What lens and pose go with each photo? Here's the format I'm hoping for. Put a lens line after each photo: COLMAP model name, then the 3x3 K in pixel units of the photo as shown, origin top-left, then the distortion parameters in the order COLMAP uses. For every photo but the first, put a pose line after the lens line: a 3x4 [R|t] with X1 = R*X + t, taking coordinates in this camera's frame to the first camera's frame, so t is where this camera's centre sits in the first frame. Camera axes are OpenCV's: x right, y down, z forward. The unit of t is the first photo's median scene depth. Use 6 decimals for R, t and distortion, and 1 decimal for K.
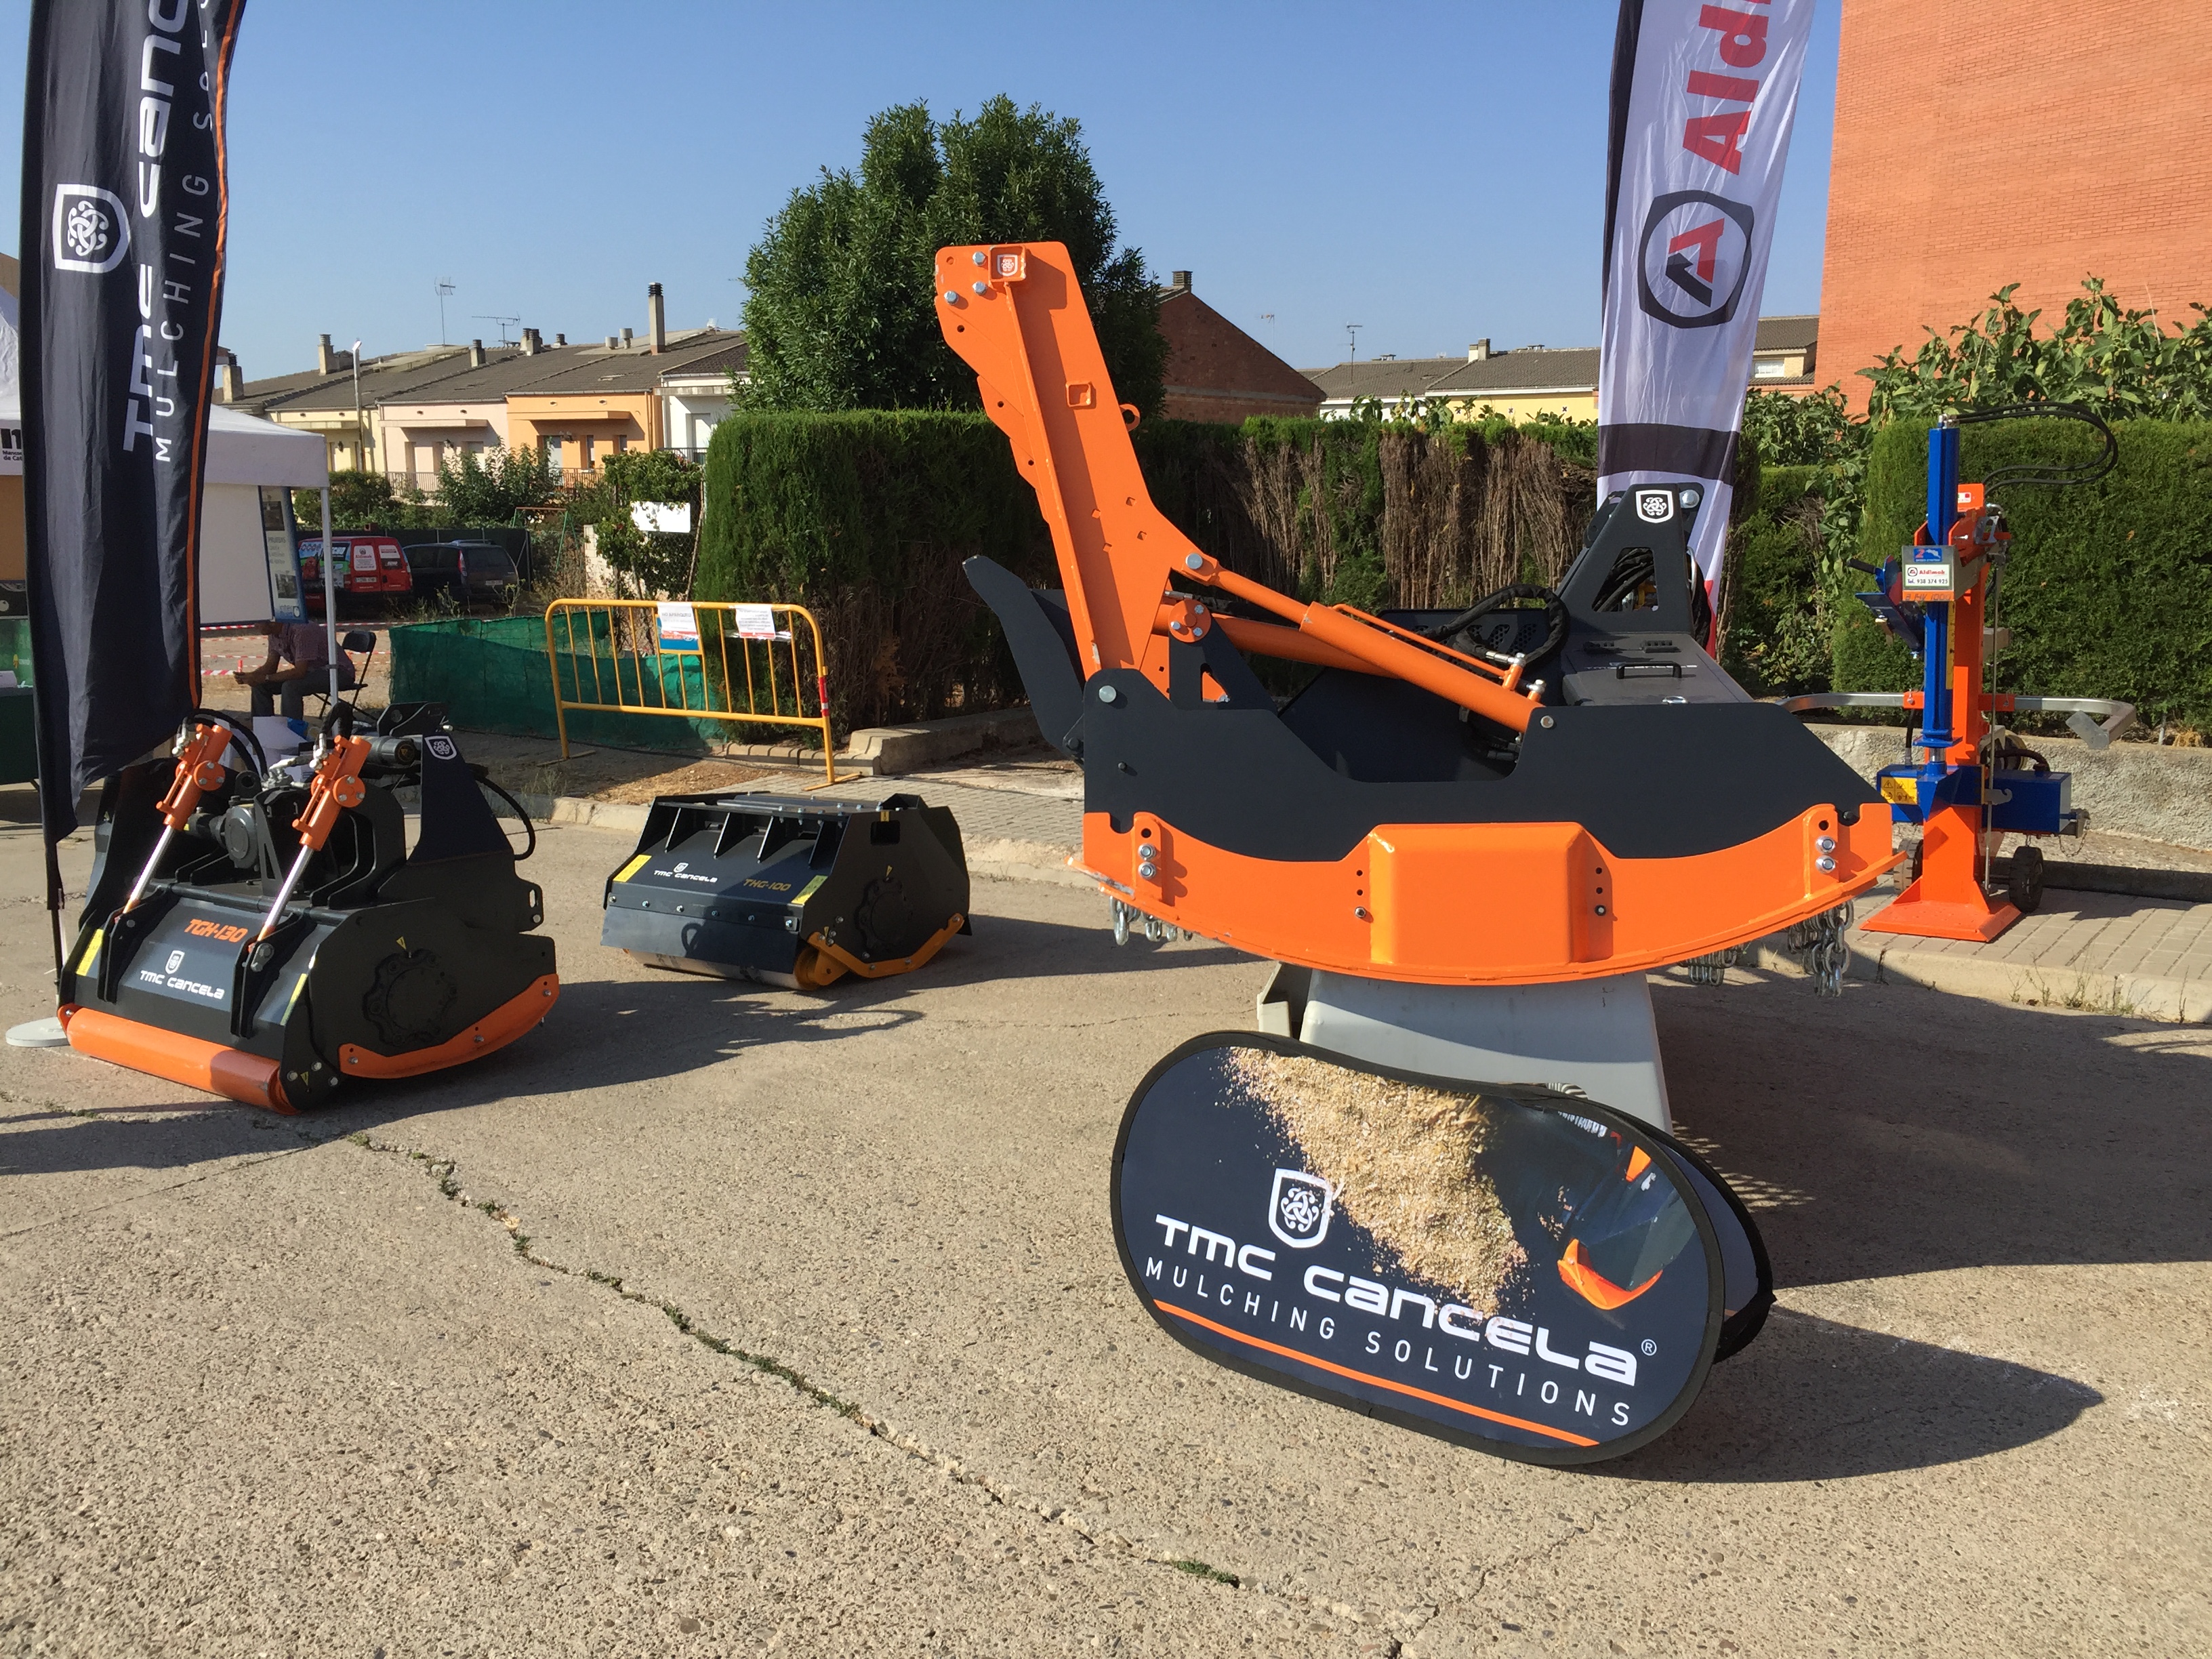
lens RADIAL K [[1894.8, 0, 1111.5], [0, 1894.8, 825.0], [0, 0, 1]] dist [0.074926, -0.106425]
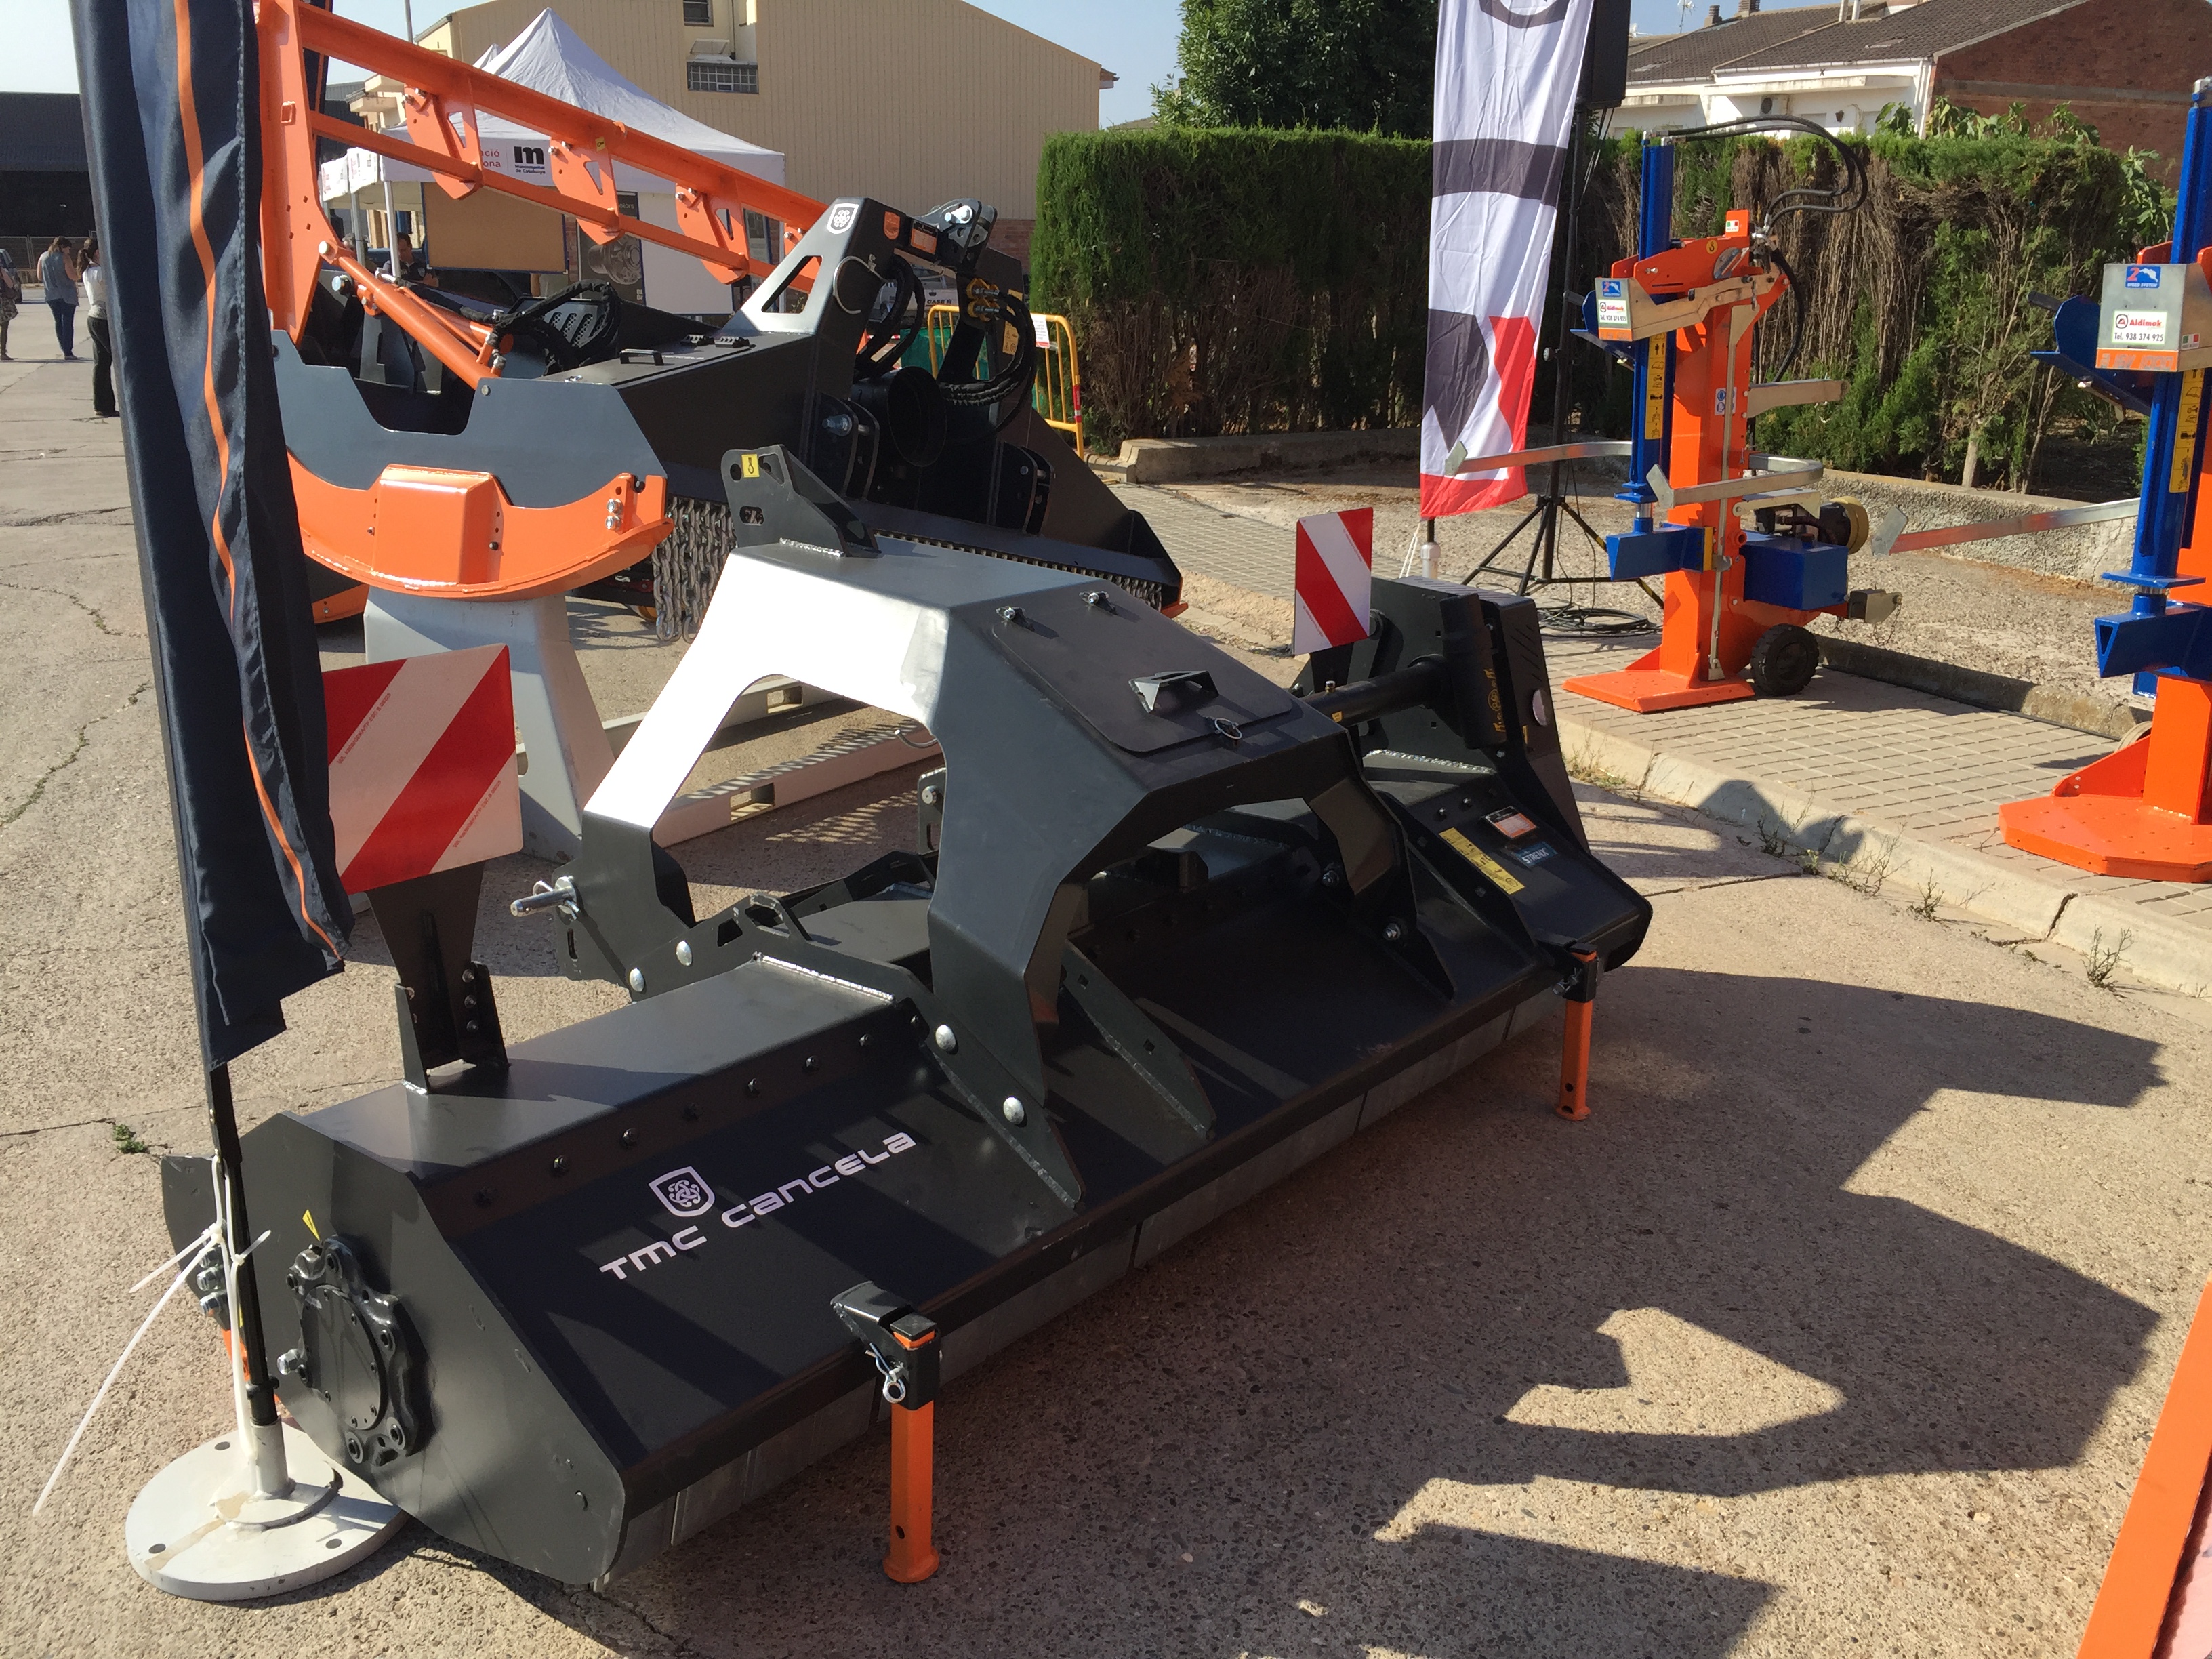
lens RADIAL K [[1890.7, 0, 1109.6], [0, 1890.7, 831.3], [0, 0, 1]] dist [0.085273, -0.117526]
pose [[0.876822, 0.161855, -0.452754, 1.196514], [-0.097655, 0.981960, 0.161918, -0.013508], [0.470794, -0.097760, 0.876810, 0.072361]]
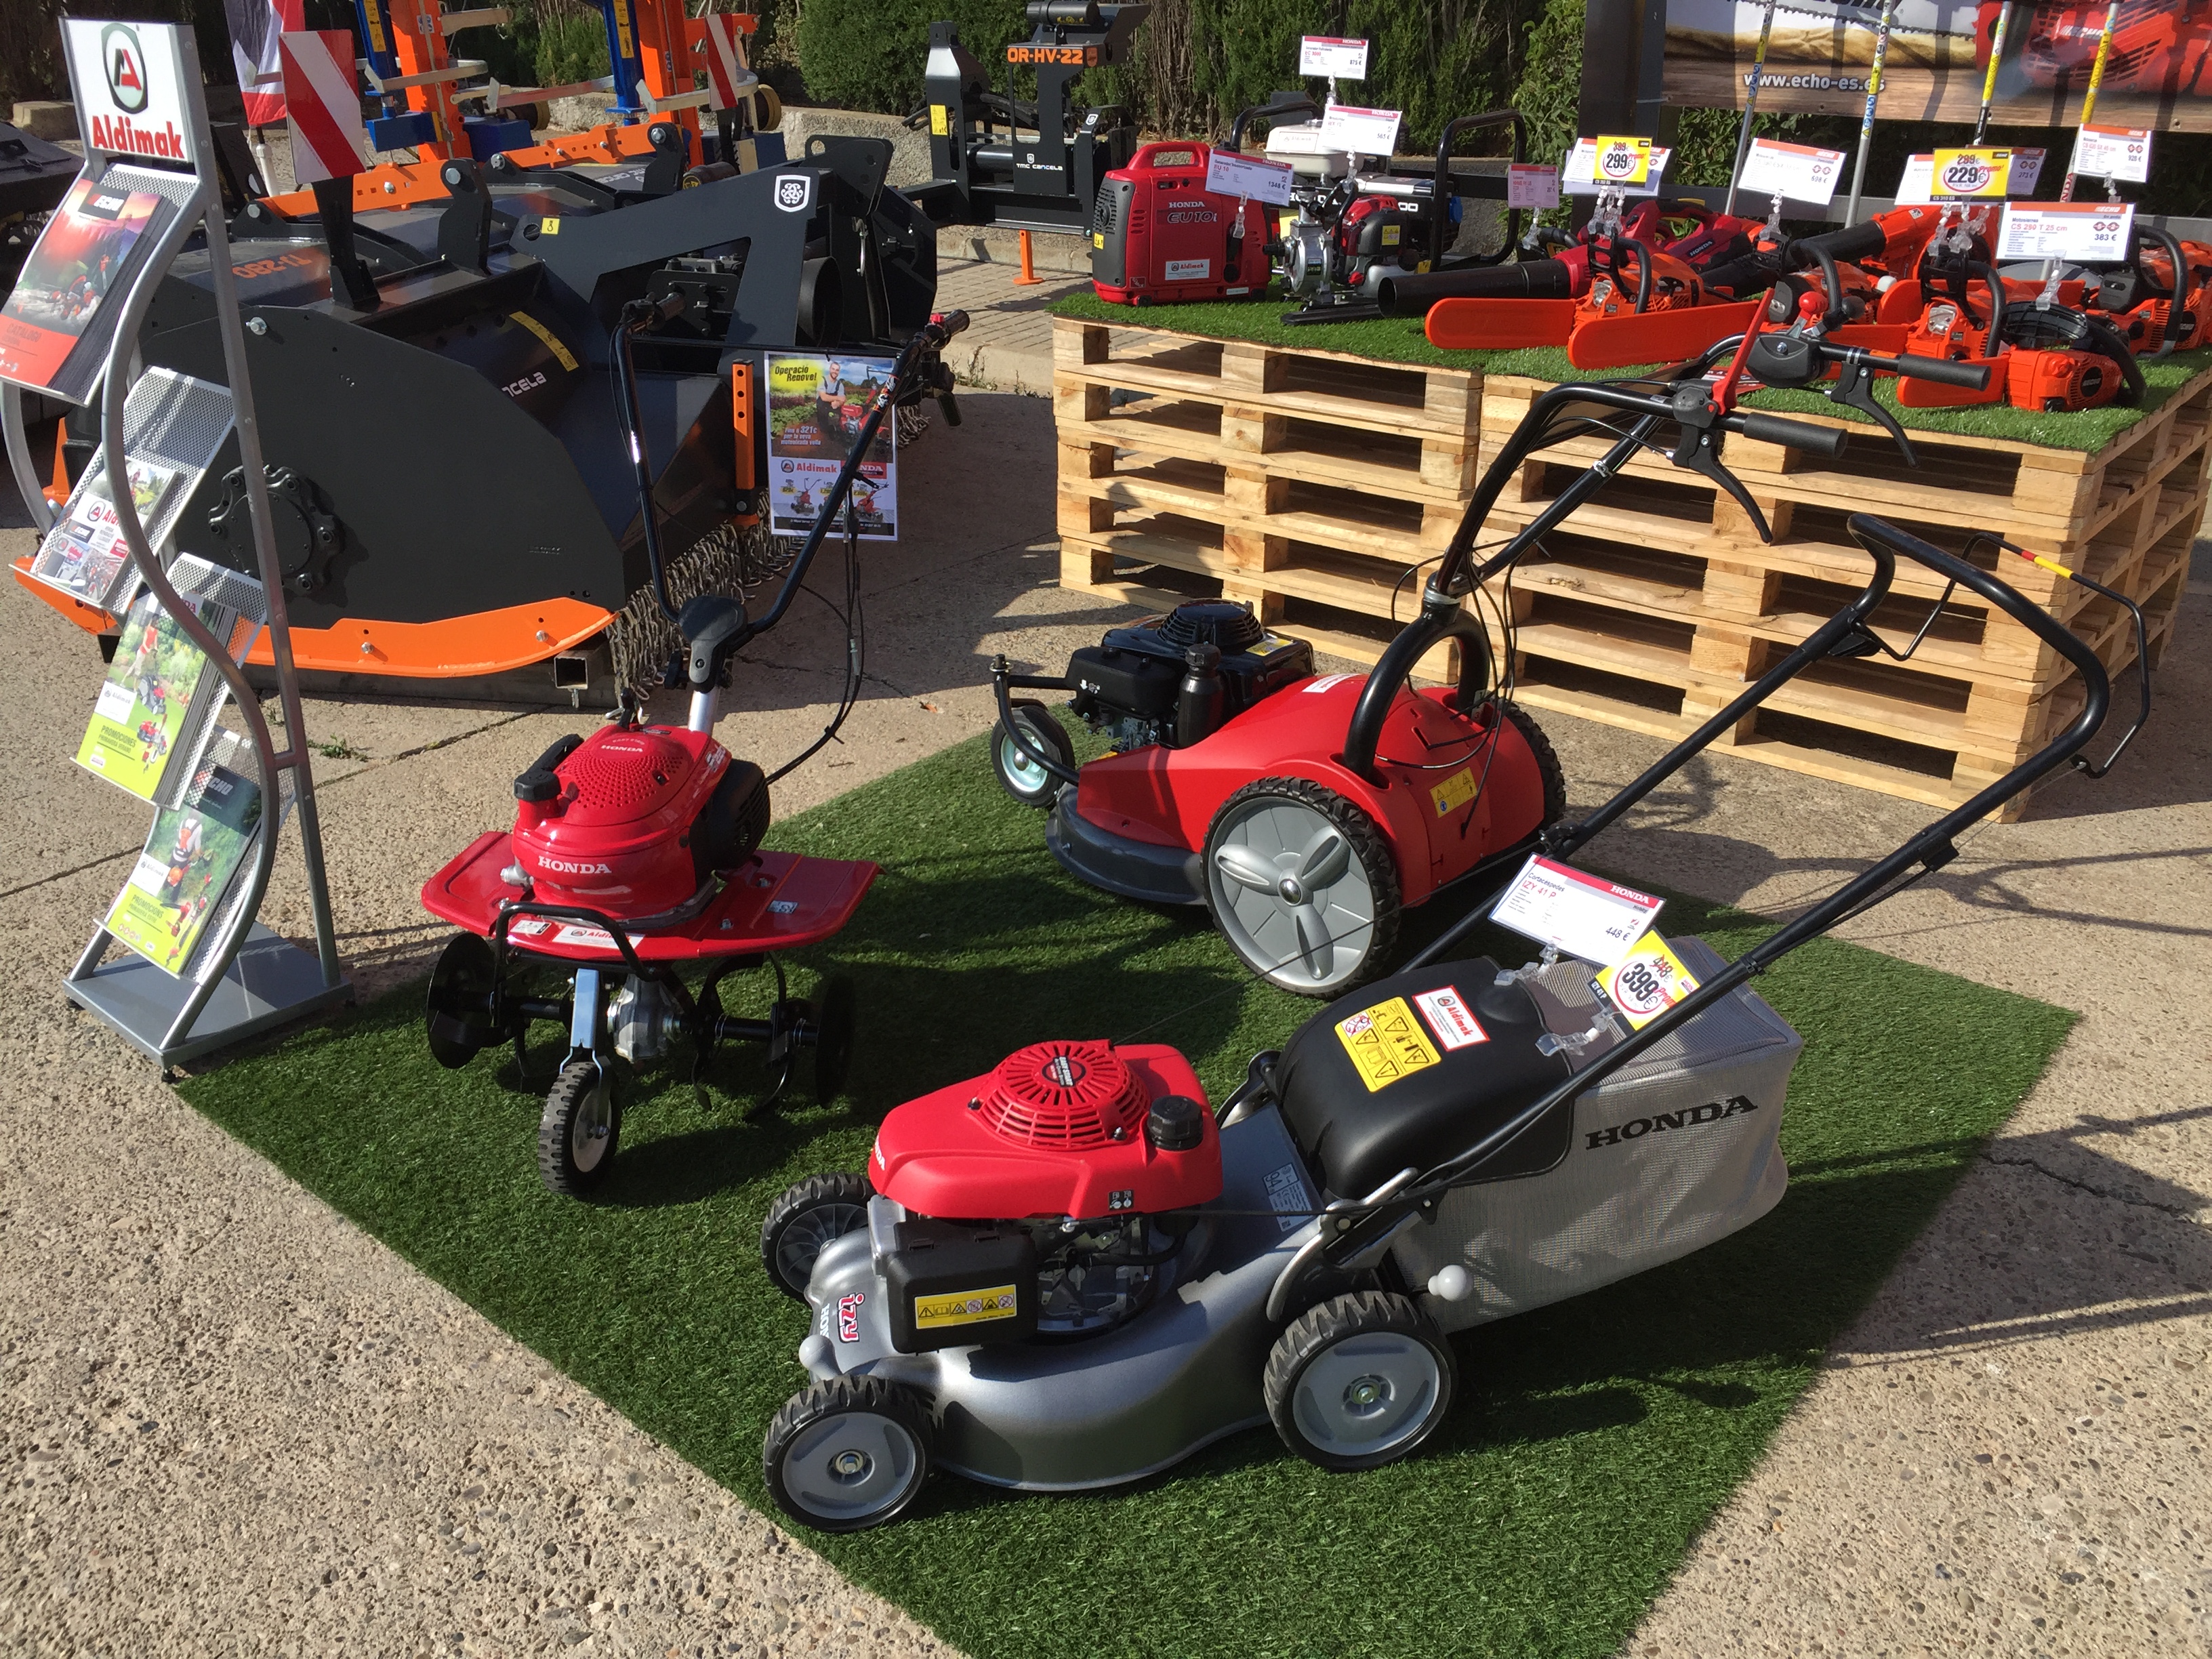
lens RADIAL K [[1895.1, 0, 1106.0], [0, 1895.1, 829.5], [0, 0, 1]] dist [0.072322, -0.094996]
pose [[0.999852, 0.013377, -0.010777, 1.810574], [-0.009811, 0.959677, 0.280933, 0.139070], [0.014101, -0.280786, 0.959667, -0.930994]]
